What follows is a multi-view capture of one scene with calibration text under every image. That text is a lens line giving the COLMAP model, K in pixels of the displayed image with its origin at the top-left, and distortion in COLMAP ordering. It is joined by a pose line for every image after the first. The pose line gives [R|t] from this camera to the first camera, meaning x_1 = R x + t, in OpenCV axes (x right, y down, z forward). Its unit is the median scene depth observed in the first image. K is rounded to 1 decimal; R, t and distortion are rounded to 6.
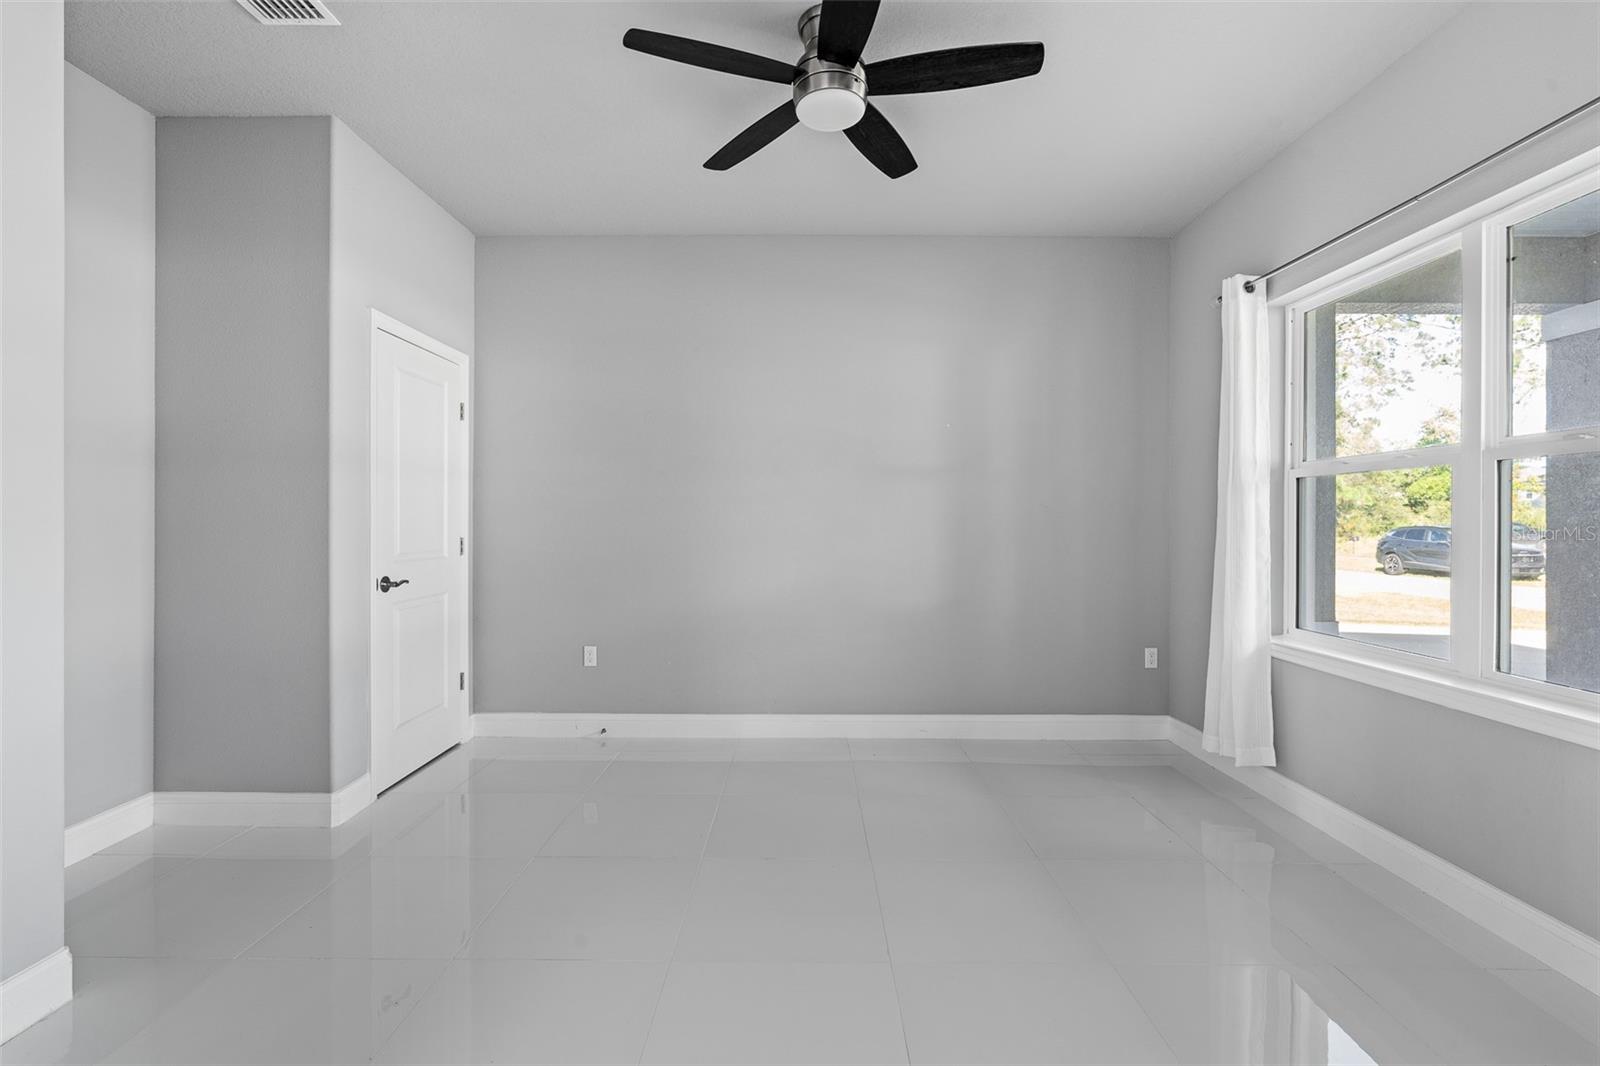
lens RADIAL K [[721.9, 0, 800.8], [0, 721.9, 524.1], [0, 0, 1]] dist [0.001434, 0.001112]
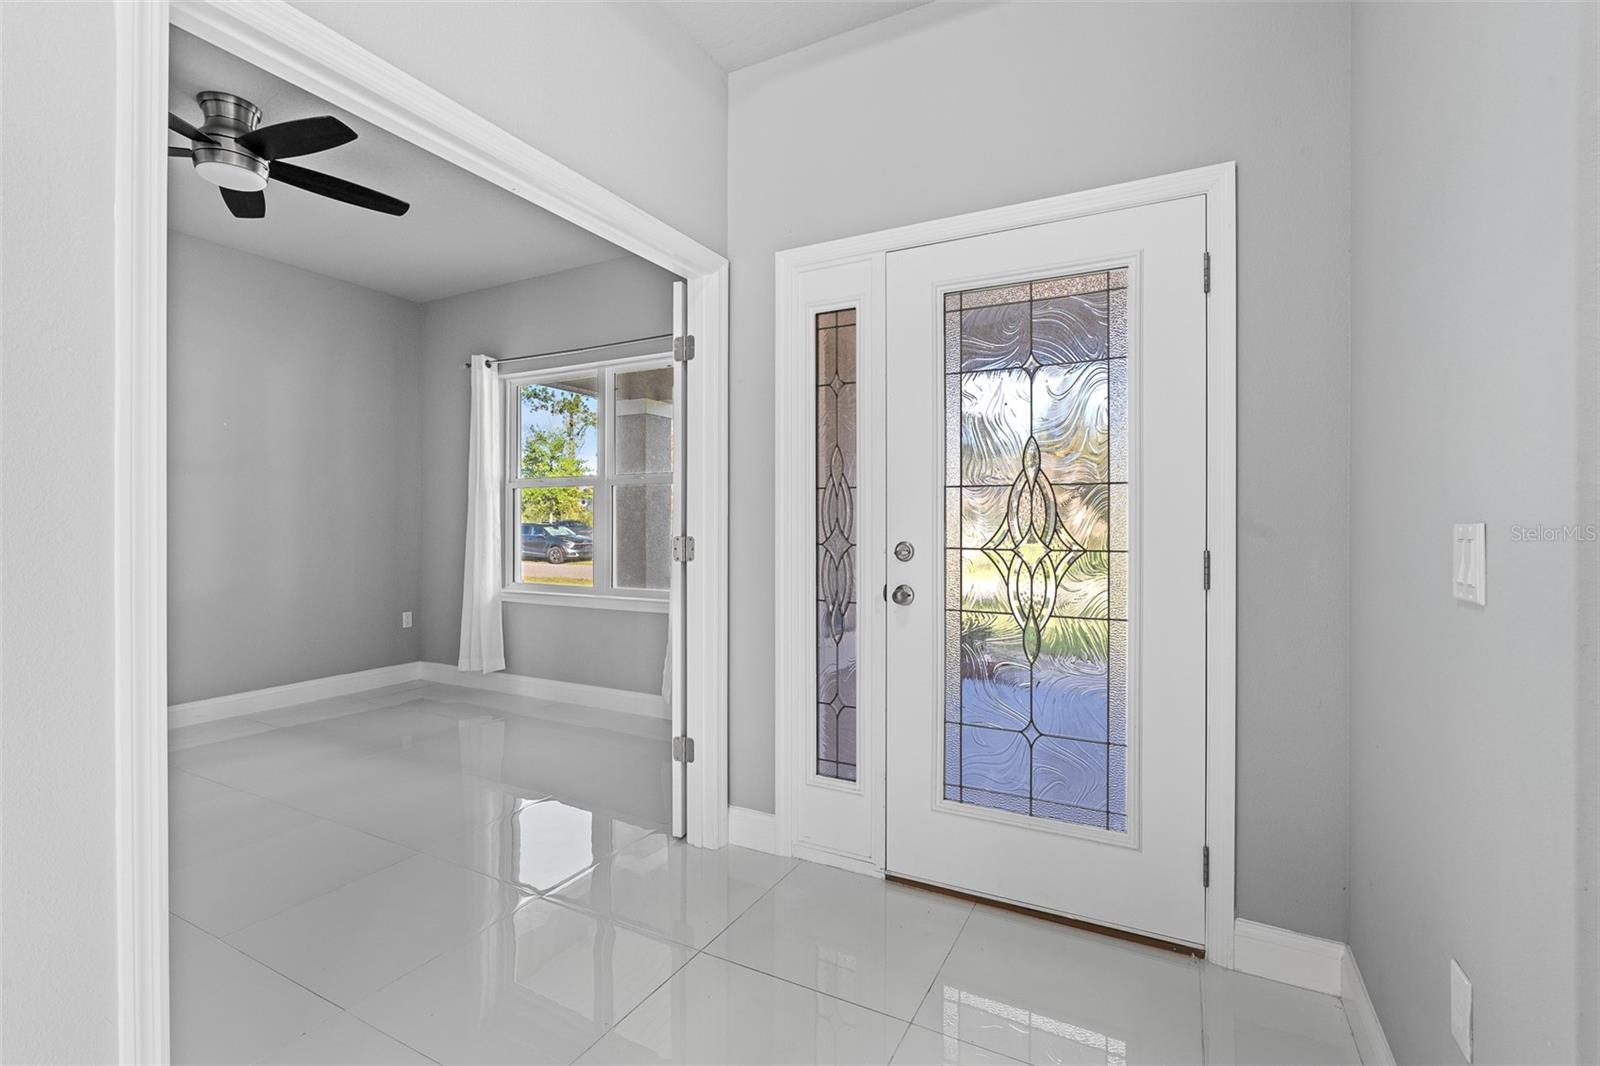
lens RADIAL K [[721.9, 0, 807.6], [0, 721.9, 525.6], [0, 0, 1]] dist [0.001434, 0.001112]
pose [[0.459948, -0.003592, 0.887939, -0.435862], [0.000214, 0.999992, 0.003934, 0.011476], [-0.887946, -0.001619, 0.459945, -0.315857]]
